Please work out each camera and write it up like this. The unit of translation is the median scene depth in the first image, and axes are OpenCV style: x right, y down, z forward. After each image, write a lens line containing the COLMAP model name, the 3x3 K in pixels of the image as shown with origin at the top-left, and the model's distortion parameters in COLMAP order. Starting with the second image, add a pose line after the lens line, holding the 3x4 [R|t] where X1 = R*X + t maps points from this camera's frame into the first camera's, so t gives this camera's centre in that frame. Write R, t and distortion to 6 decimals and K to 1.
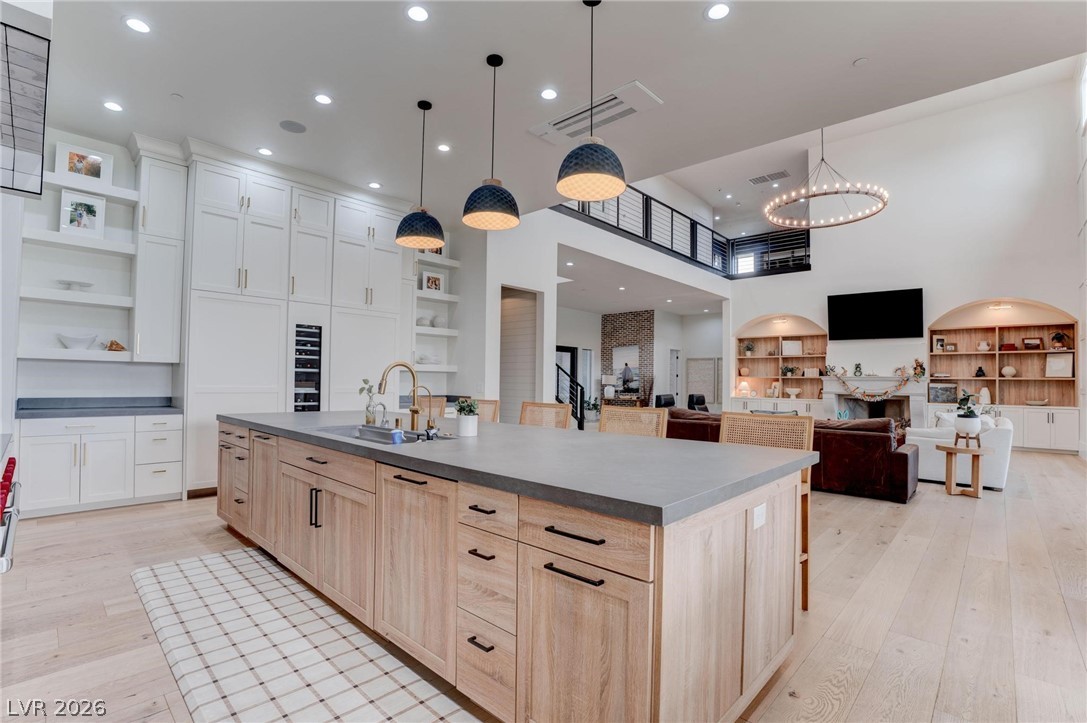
lens RADIAL K [[503.0, 0, 546.1], [0, 503.0, 371.1], [0, 0, 1]] dist [-0.051734, 0.011286]
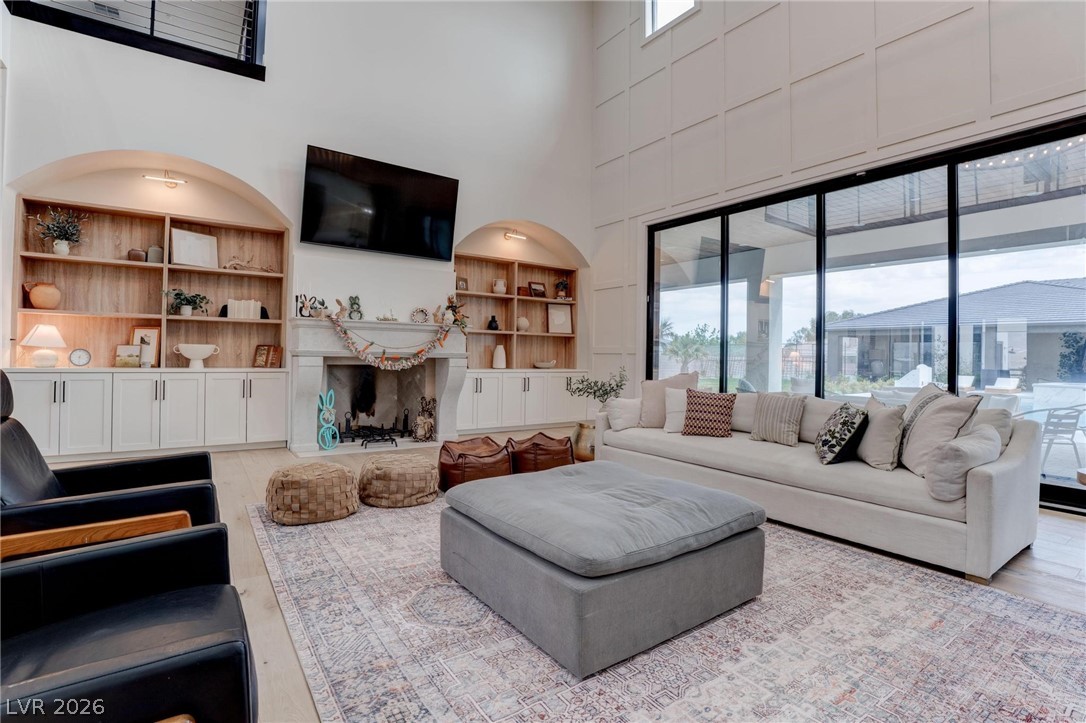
lens RADIAL K [[516.3, 0, 535.5], [0, 516.3, 359.6], [0, 0, 1]] dist [-0.066050, 0.013333]
pose [[0.212376, -0.021130, 0.976960, 0.172815], [-0.035871, 0.998924, 0.029403, 0.030710], [-0.976529, -0.041289, 0.211390, 0.776451]]
